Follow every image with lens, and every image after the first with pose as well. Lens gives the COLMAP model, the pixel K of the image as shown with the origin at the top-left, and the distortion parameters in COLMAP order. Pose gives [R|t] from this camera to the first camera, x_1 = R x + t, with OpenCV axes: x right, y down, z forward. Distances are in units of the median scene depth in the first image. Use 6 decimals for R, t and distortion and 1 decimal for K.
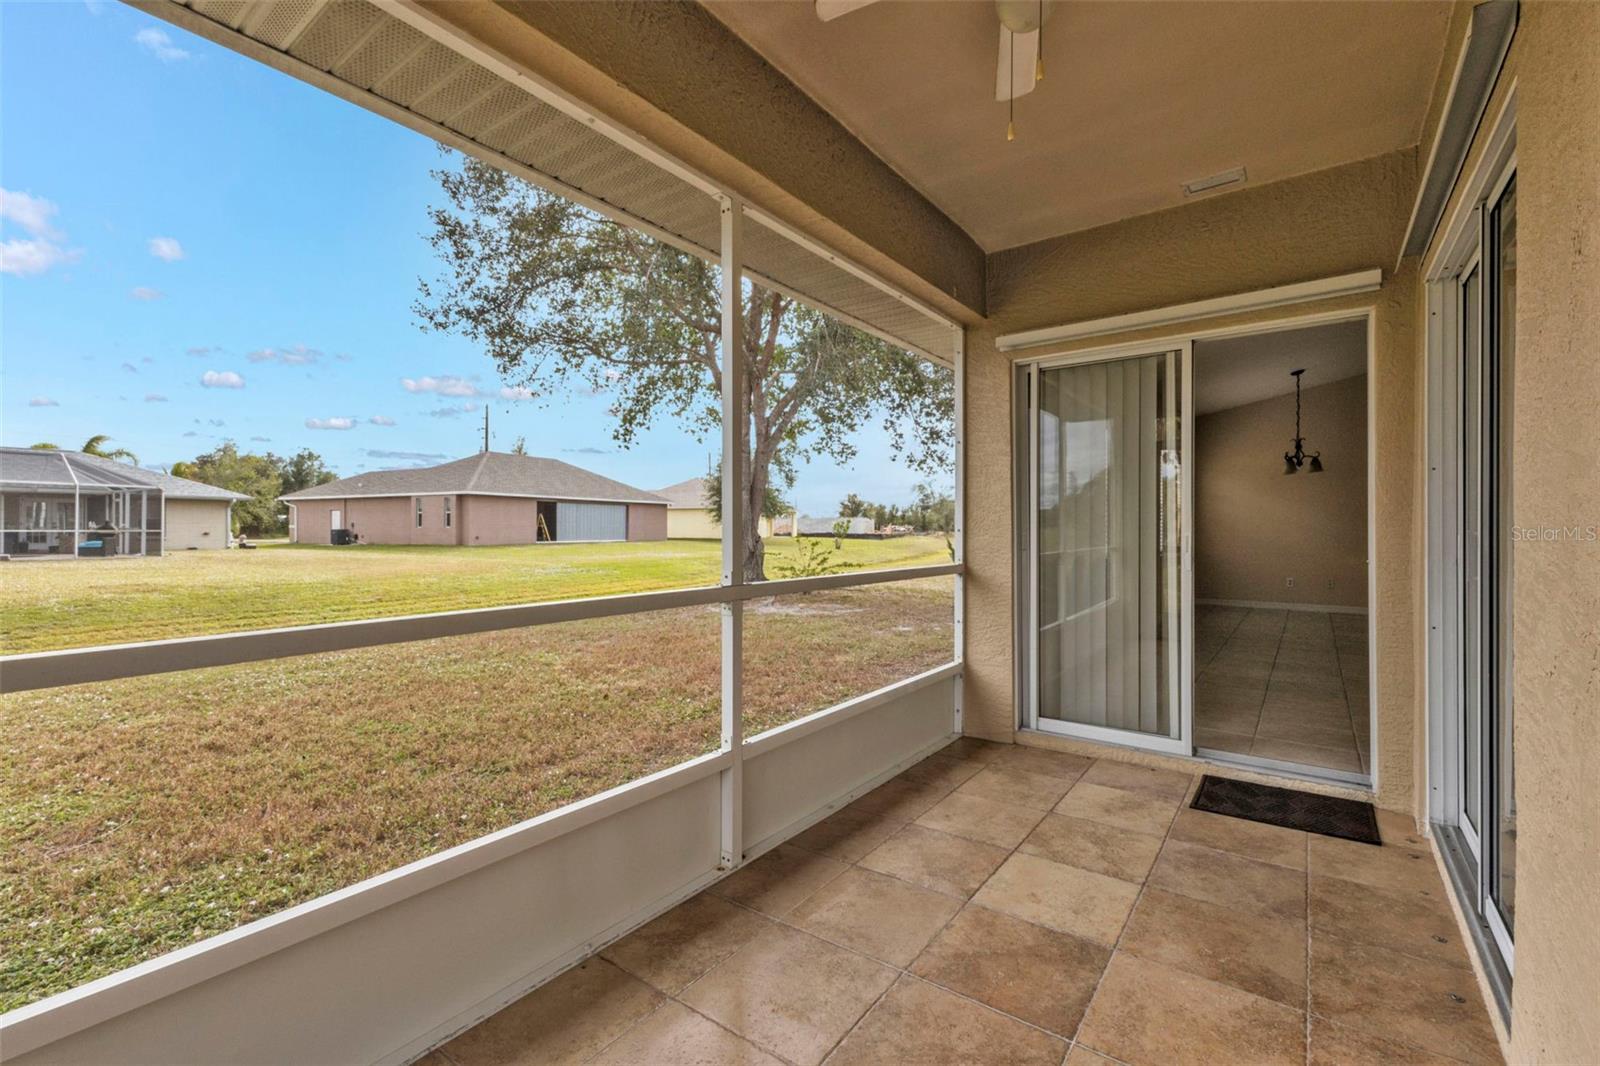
lens RADIAL K [[693.9, 0, 800.4], [0, 693.9, 522.0], [0, 0, 1]] dist [0.001038, 0.000191]
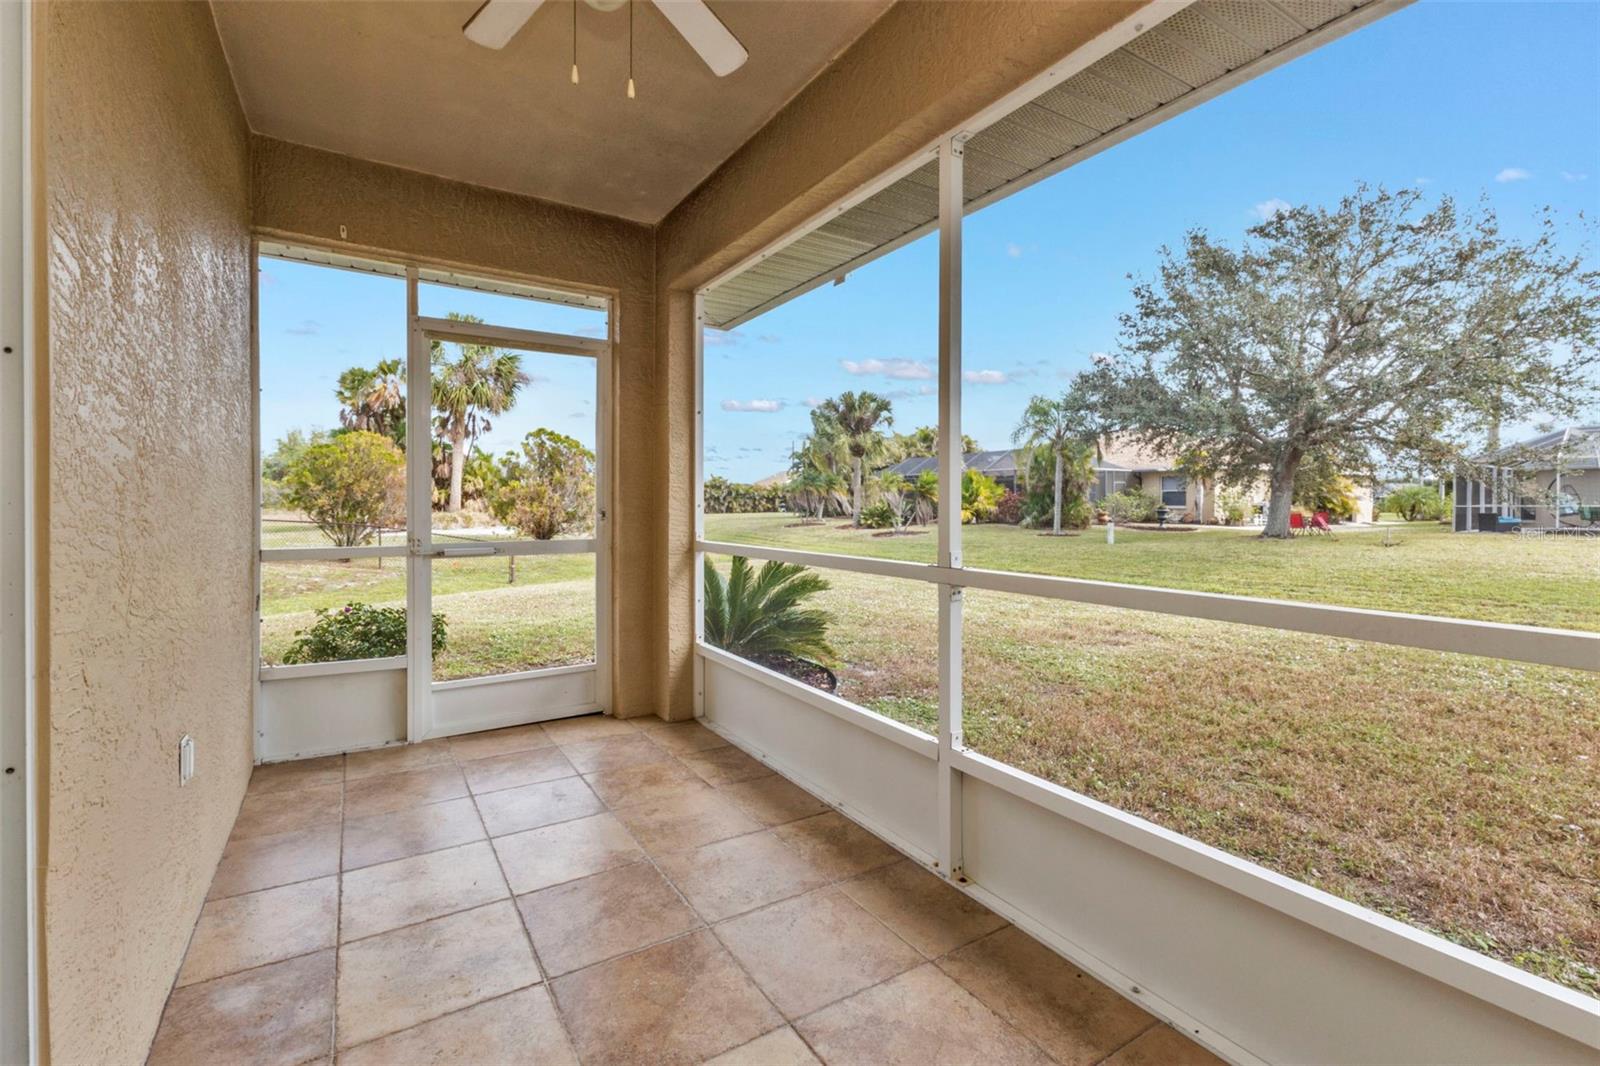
lens RADIAL K [[693.9, 0, 800.4], [0, 693.9, 522.0], [0, 0, 1]] dist [0.001038, 0.000191]
pose [[-0.370129, 0.005516, -0.928964, 0.886646], [-0.003357, 0.999968, 0.007275, 0.030765], [0.928974, 0.005811, -0.370098, 1.263230]]
